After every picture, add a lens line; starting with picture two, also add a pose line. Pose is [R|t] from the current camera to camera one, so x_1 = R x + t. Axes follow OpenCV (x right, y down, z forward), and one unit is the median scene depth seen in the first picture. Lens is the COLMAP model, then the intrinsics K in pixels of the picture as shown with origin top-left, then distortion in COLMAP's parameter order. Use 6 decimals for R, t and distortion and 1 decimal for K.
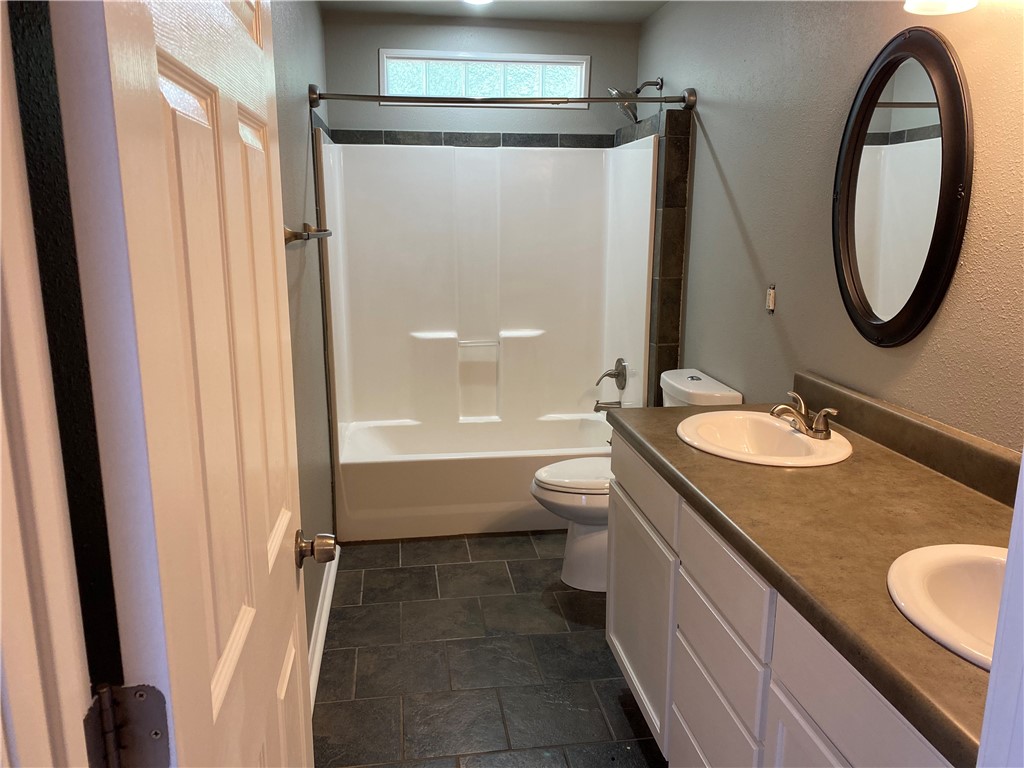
lens RADIAL K [[787.8, 0, 512.0], [0, 787.8, 384.0], [0, 0, 1]] dist [0.014911, -0.010781]
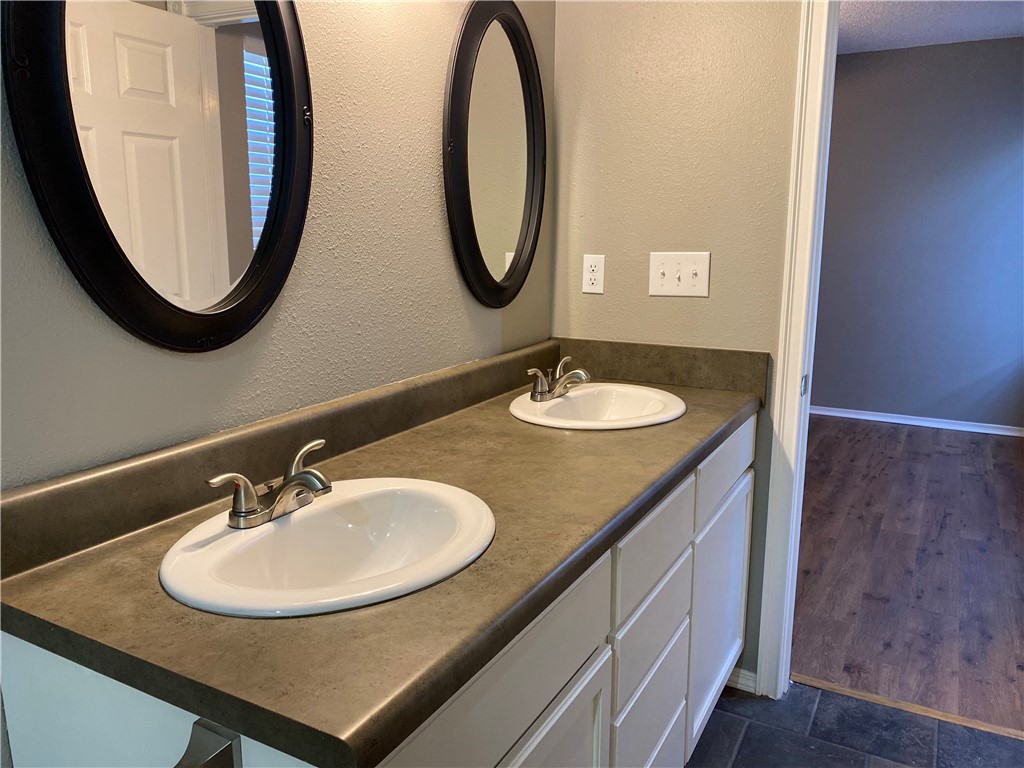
lens RADIAL K [[787.8, 0, 512.0], [0, 787.8, 384.0], [0, 0, 1]] dist [0.014911, -0.010781]
pose [[-0.799925, -0.118948, 0.588194, -0.106645], [0.127312, 0.924210, 0.360039, -0.256764], [-0.586440, 0.362888, -0.724155, 1.571653]]
